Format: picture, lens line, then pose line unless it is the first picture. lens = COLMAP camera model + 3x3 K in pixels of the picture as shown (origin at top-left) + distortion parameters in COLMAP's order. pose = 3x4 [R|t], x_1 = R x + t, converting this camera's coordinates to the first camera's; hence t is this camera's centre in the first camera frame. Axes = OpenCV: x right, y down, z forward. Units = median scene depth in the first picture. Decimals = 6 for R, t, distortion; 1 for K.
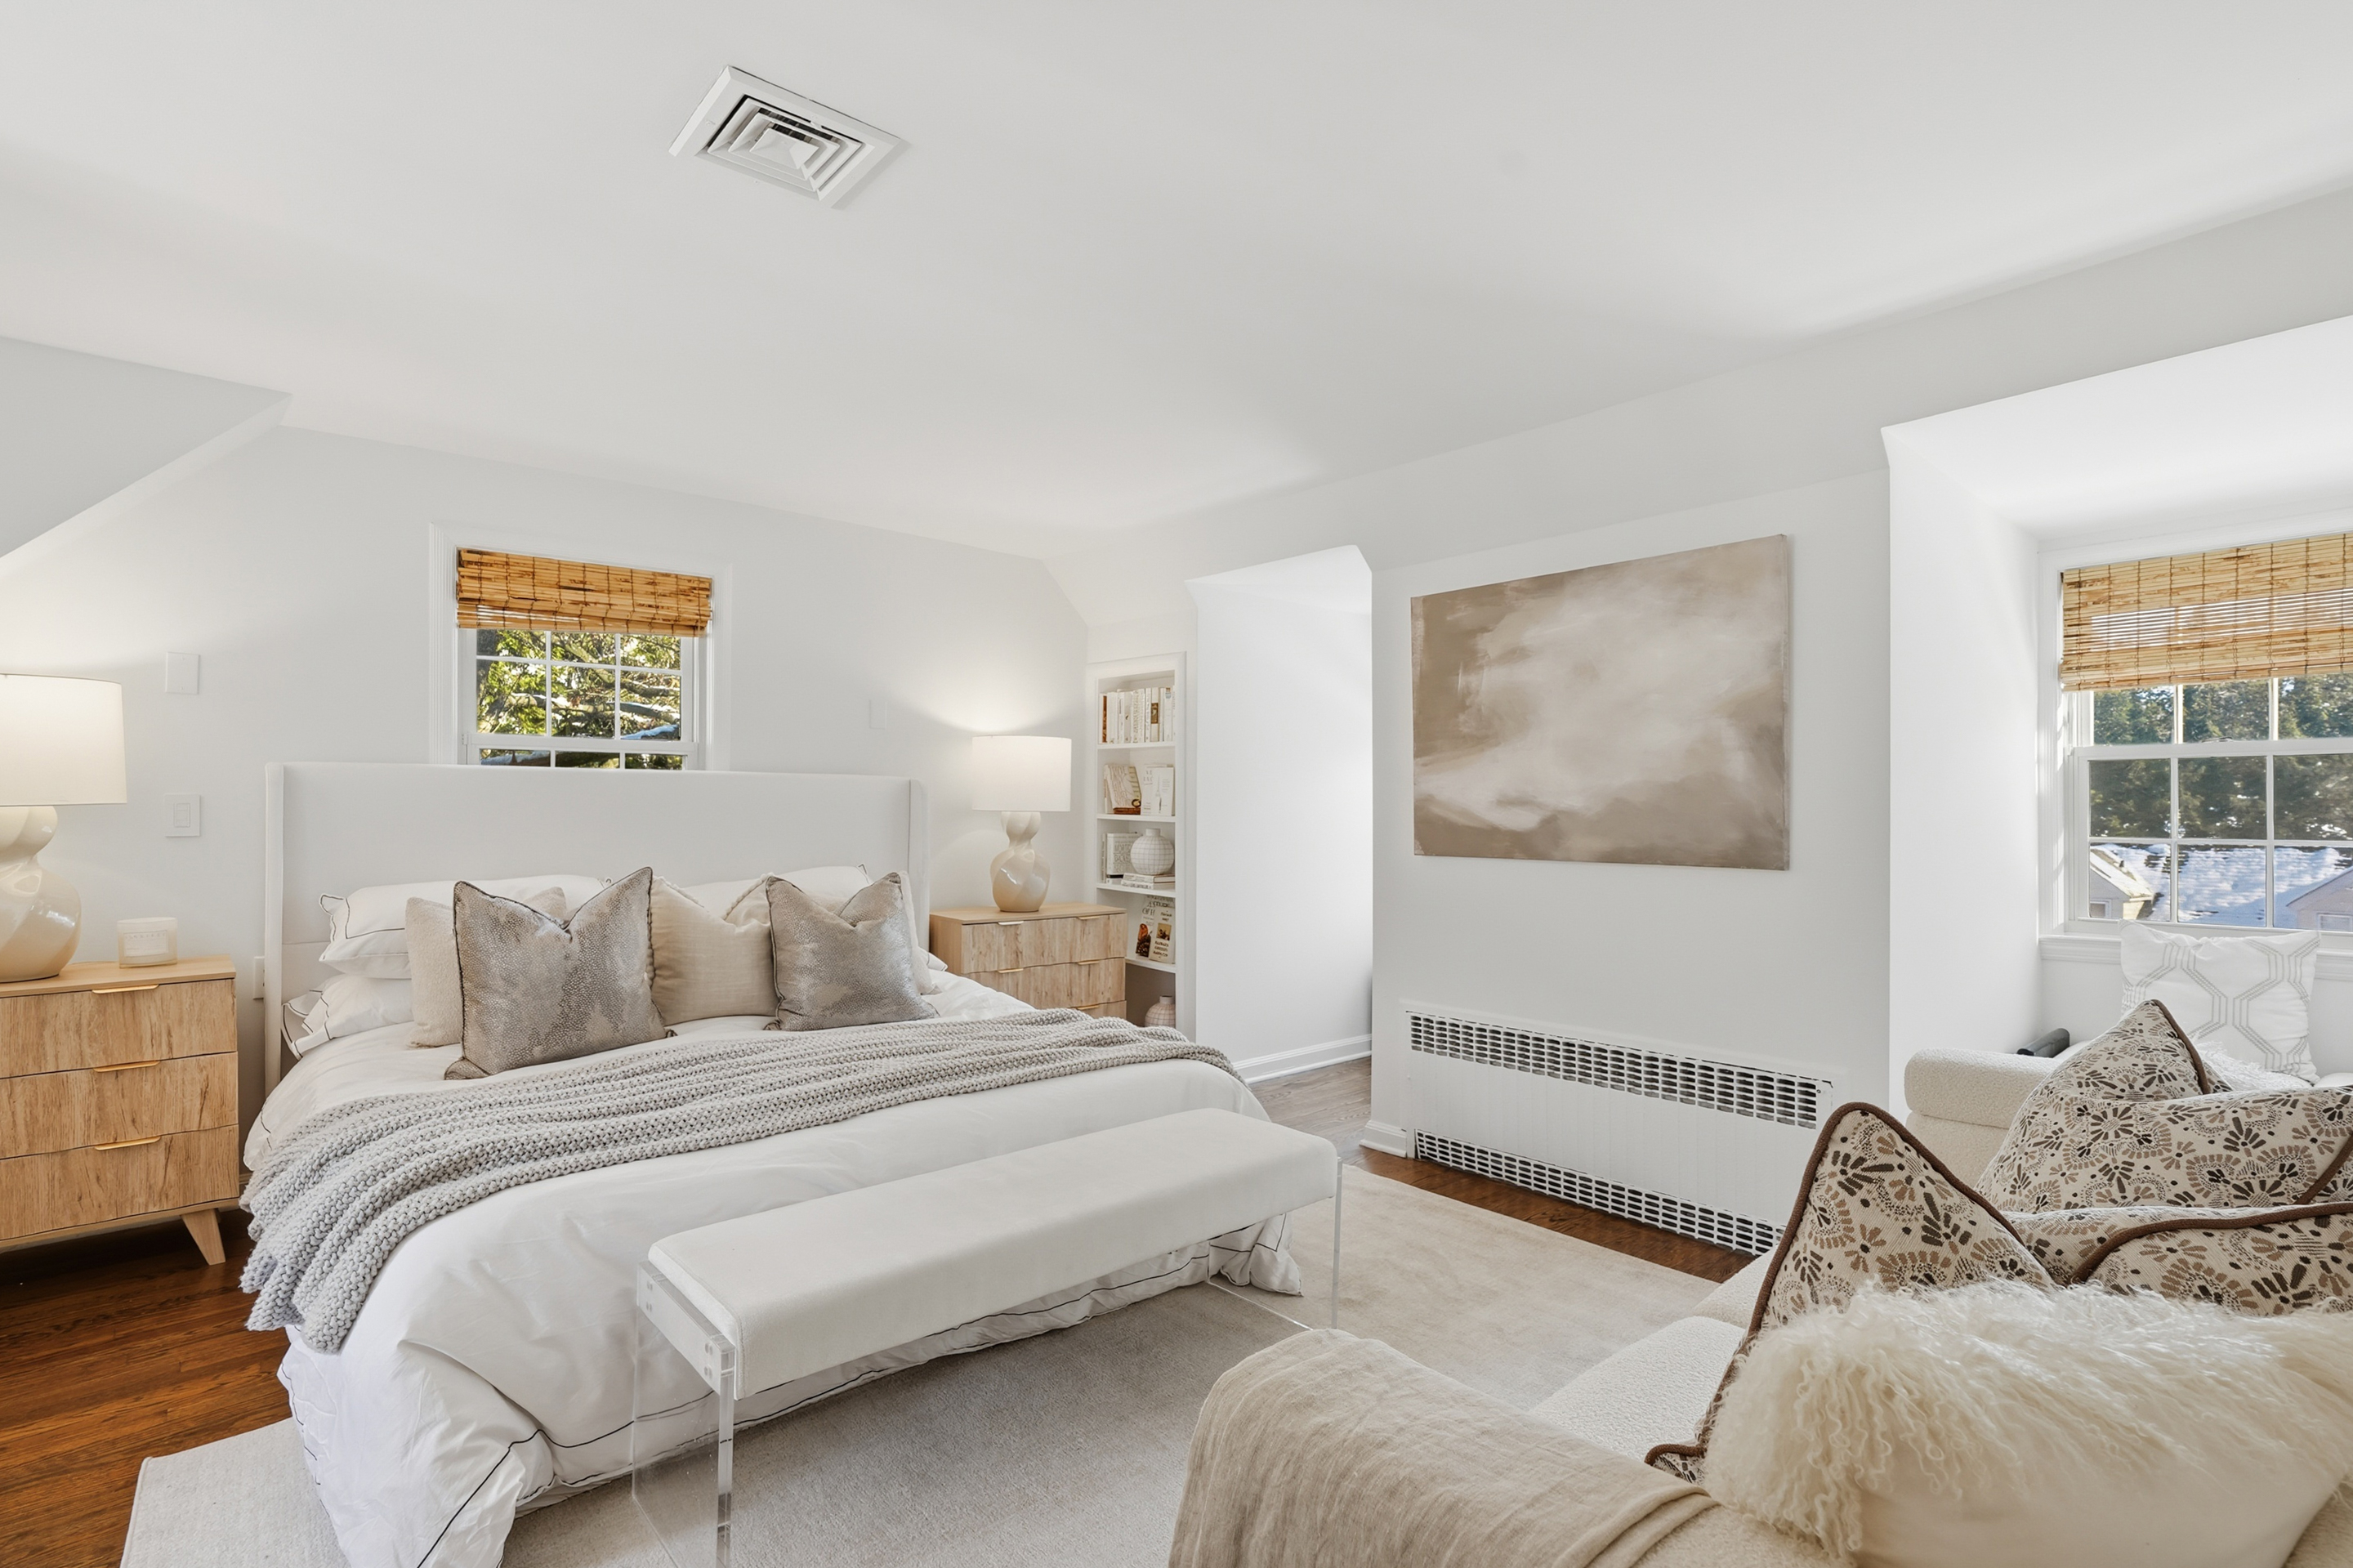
lens RADIAL K [[1166.5, 0, 1173.4], [0, 1166.5, 800.1], [0, 0, 1]] dist [0.039447, 0.000152]
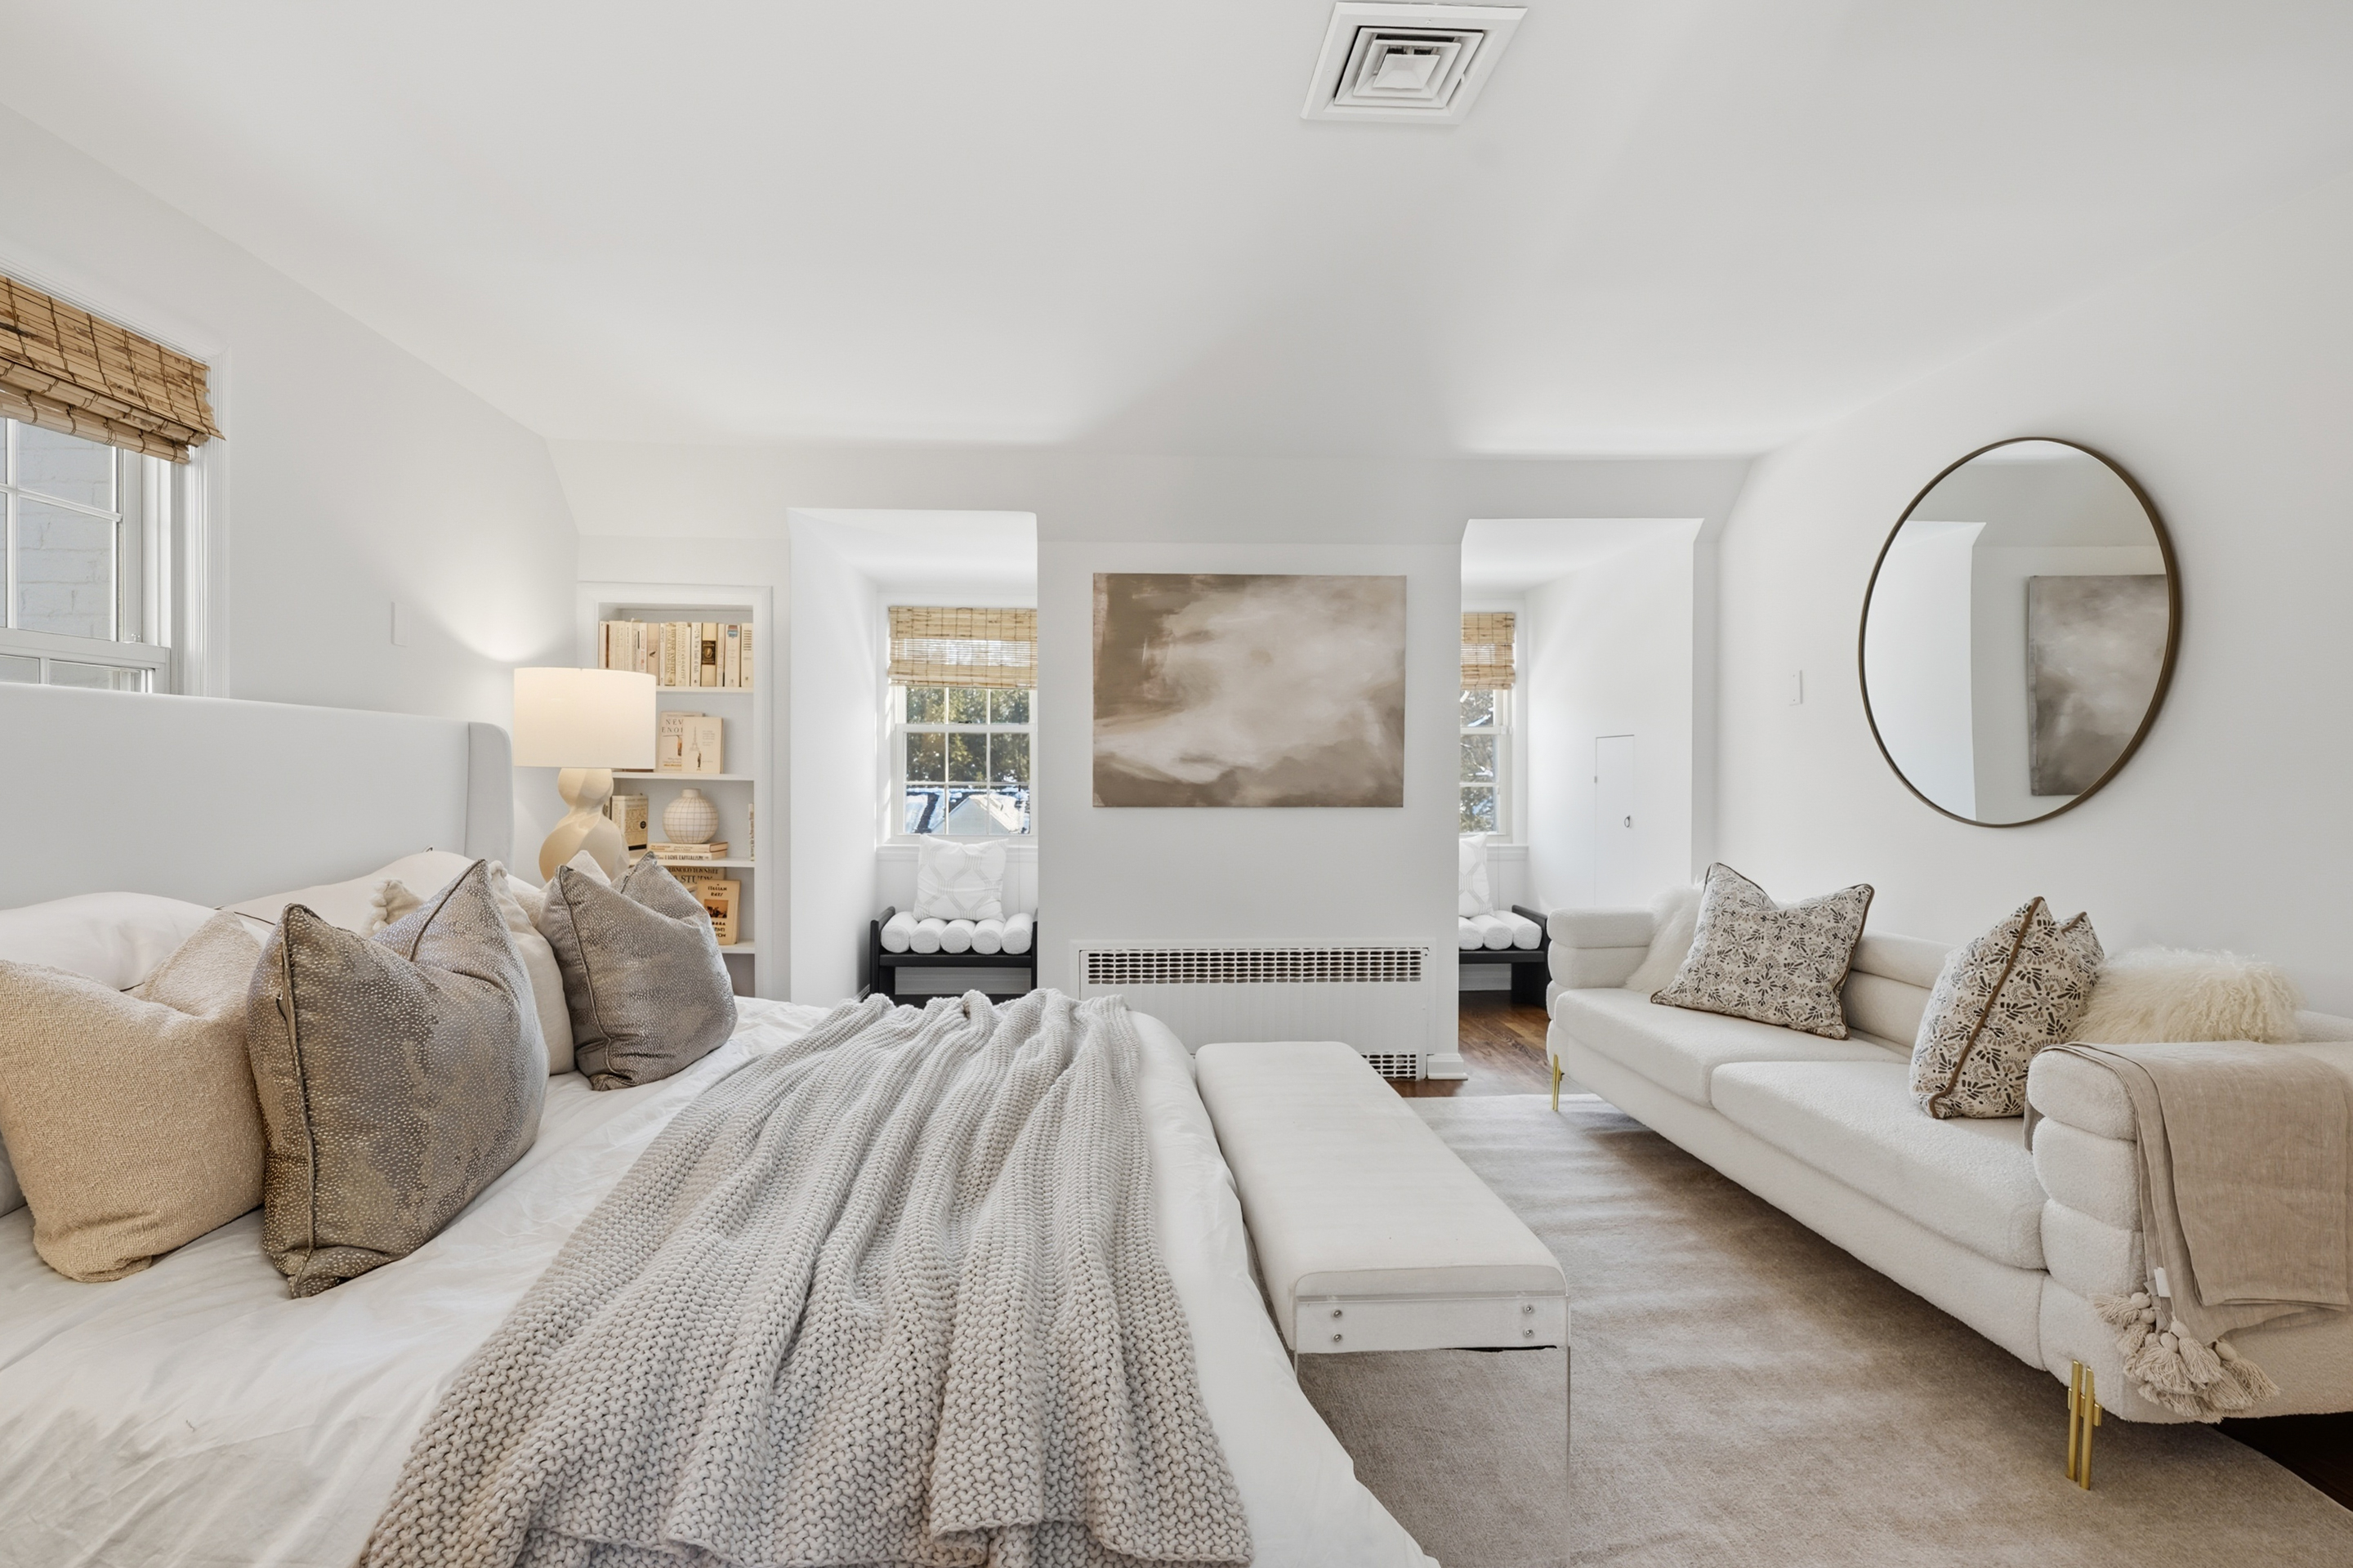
lens RADIAL K [[1098.6, 0, 1145.8], [0, 1098.6, 772.9], [0, 0, 1]] dist [-0.006809, 0.000436]
pose [[0.607225, -0.004805, 0.794515, -0.619138], [-0.003724, 0.999954, 0.008894, 0.005626], [-0.794521, -0.008359, 0.607179, 0.352194]]
